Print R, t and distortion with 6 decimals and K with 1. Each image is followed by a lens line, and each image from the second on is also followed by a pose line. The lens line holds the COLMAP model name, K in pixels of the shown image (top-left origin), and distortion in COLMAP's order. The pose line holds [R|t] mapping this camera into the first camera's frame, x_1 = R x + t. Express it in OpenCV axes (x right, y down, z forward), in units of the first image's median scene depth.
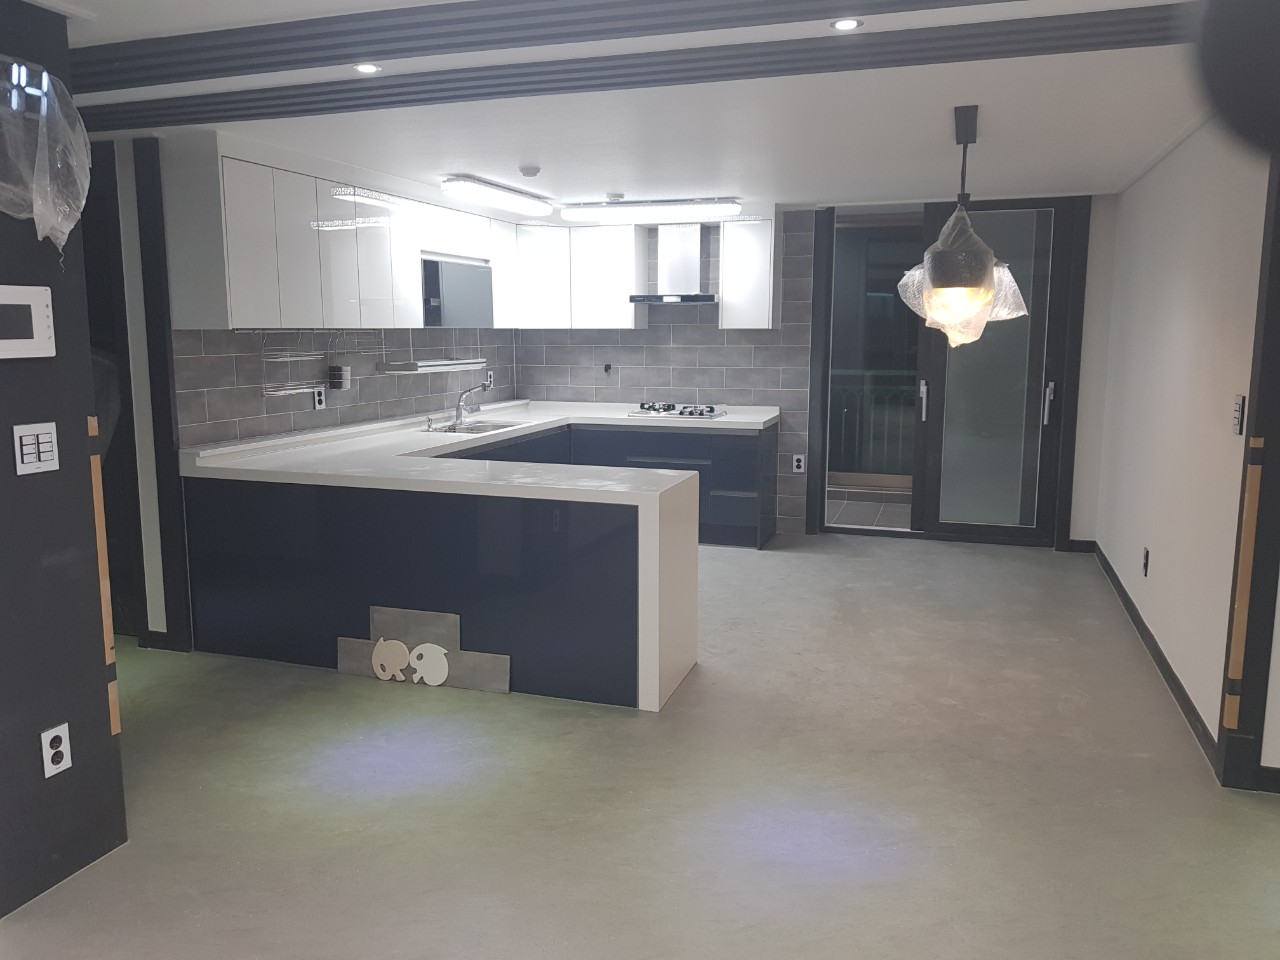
lens RADIAL K [[986.4, 0, 640.0], [0, 986.4, 480.0], [0, 0, 1]] dist [0.004643, -0.003216]
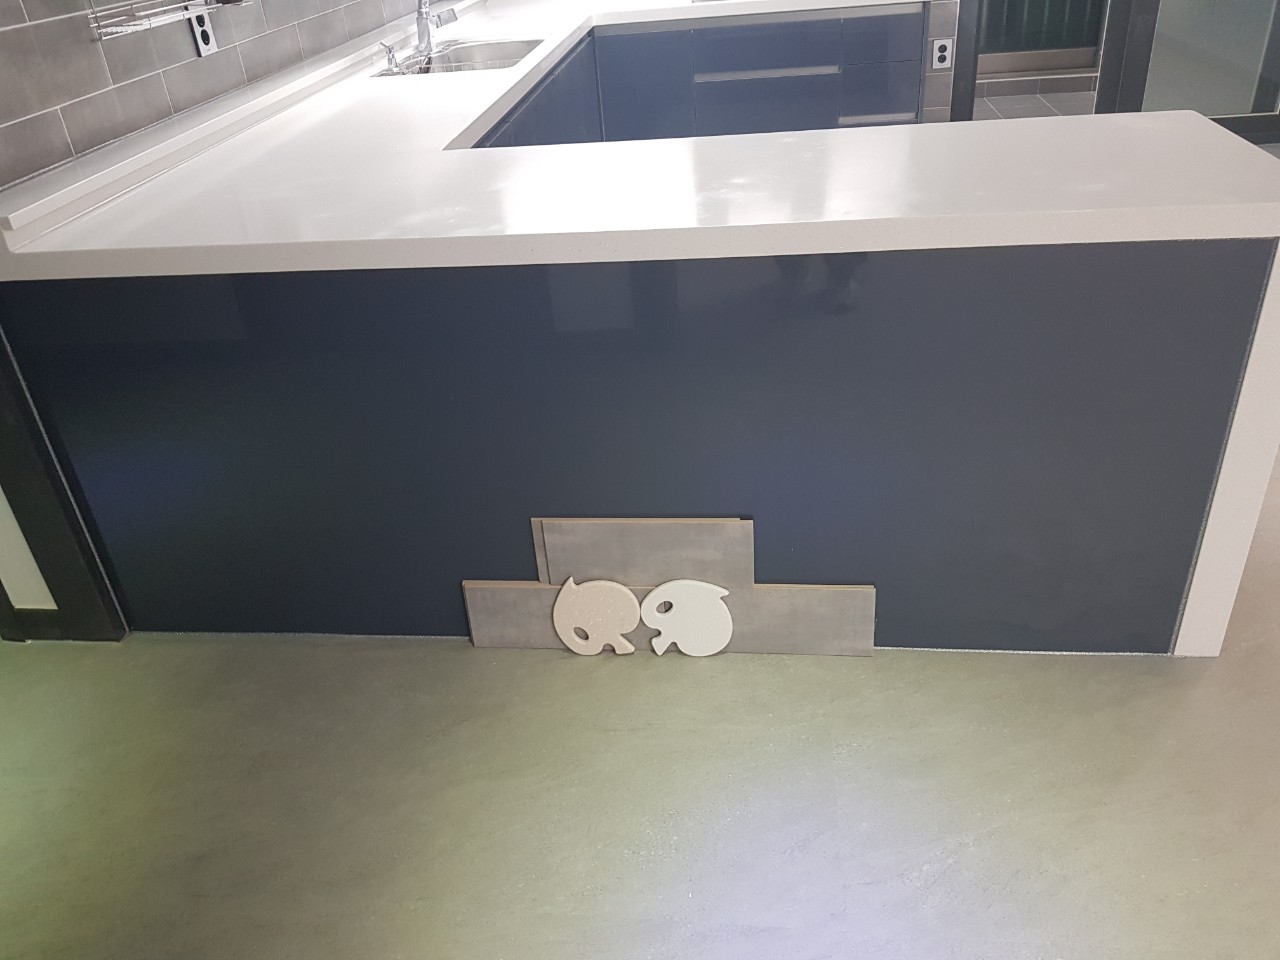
lens RADIAL K [[986.4, 0, 640.0], [0, 986.4, 480.0], [0, 0, 1]] dist [0.004643, -0.003216]
pose [[0.978696, -0.168124, 0.117846, -0.278891], [0.110333, 0.914736, 0.388696, -0.060844], [-0.173147, -0.367413, 0.913799, 0.590151]]
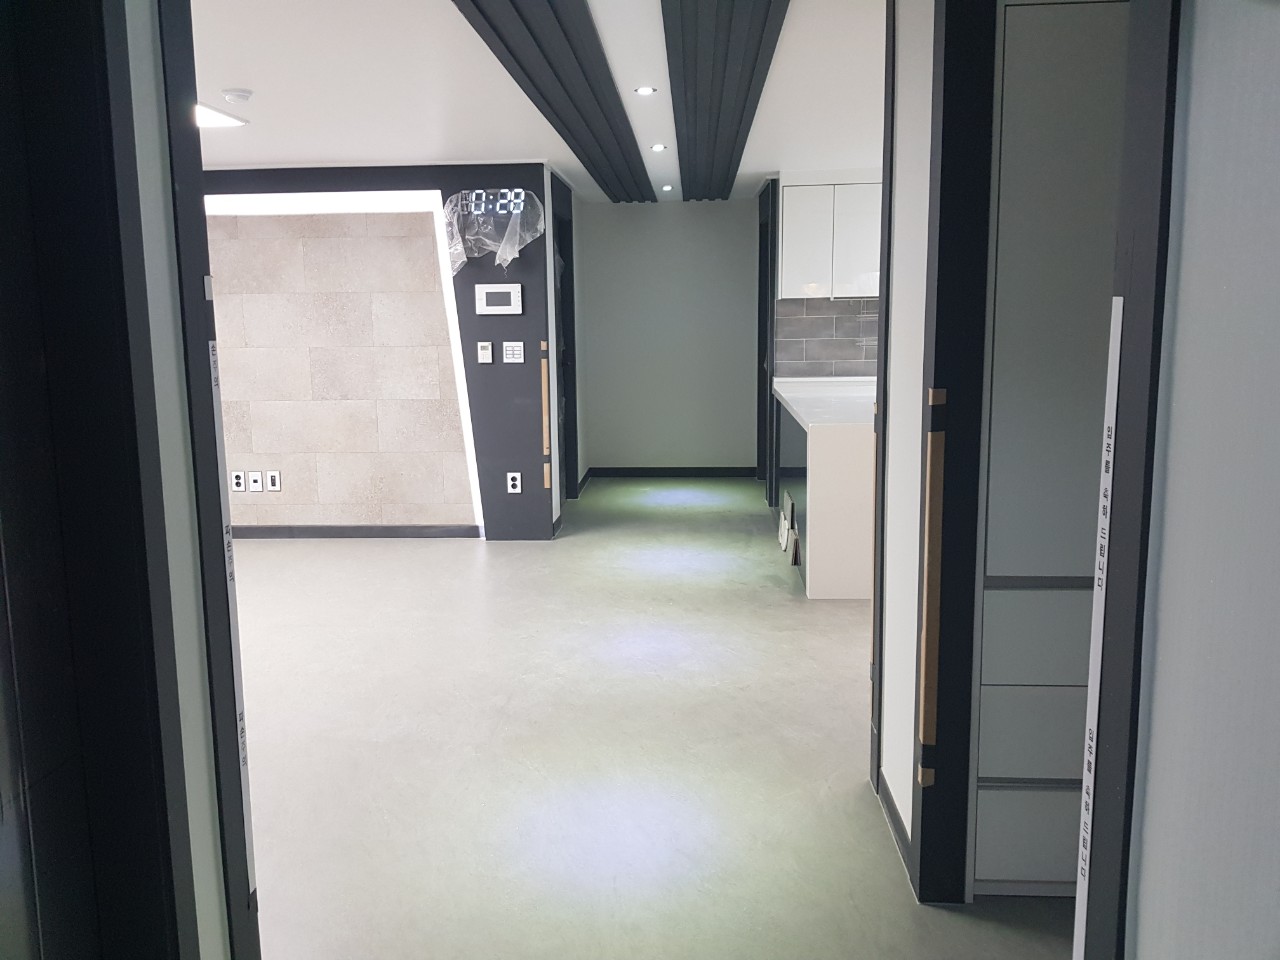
lens RADIAL K [[986.4, 0, 640.0], [0, 986.4, 480.0], [0, 0, 1]] dist [0.004643, -0.003216]
pose [[0.231655, 0.143072, -0.962220, 1.097621], [-0.124859, 0.985317, 0.116446, -0.026876], [0.964752, 0.093166, 0.246117, 0.453029]]
